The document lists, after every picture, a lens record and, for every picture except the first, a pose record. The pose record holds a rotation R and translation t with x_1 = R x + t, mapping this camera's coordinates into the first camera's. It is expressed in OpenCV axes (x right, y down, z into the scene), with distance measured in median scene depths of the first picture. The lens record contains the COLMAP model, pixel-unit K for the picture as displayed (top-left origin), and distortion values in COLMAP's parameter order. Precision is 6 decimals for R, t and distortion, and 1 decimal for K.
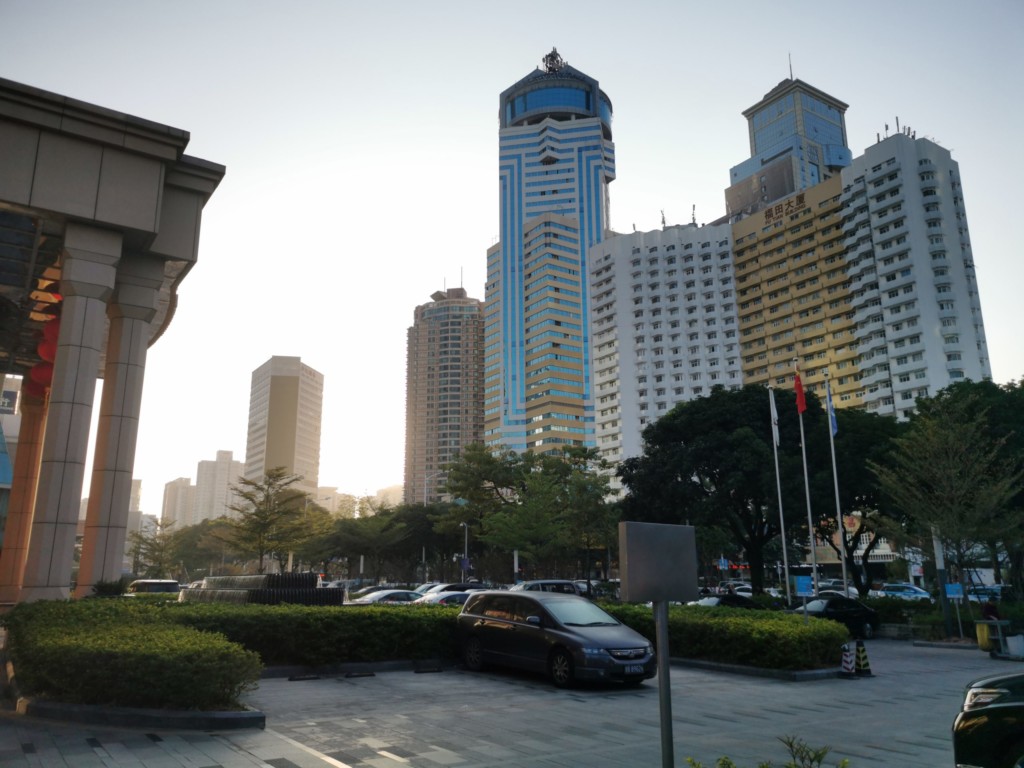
lens RADIAL K [[787.2, 0, 506.2], [0, 787.2, 385.2], [0, 0, 1]] dist [0.017234, 0.005401]
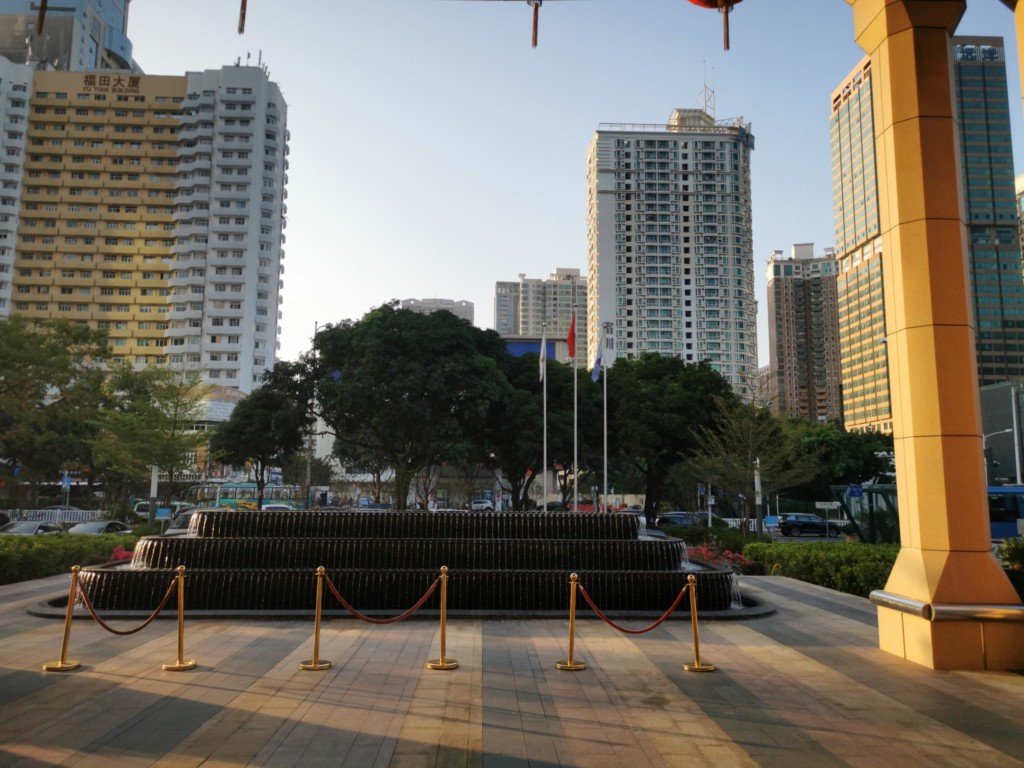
lens RADIAL K [[787.2, 0, 510.8], [0, 787.2, 381.3], [0, 0, 1]] dist [0.017234, 0.005401]
pose [[0.510099, 0.133649, 0.849669, -0.136464], [-0.215488, 0.976207, -0.024185, 0.027130], [-0.832685, -0.170756, 0.526762, 0.121561]]
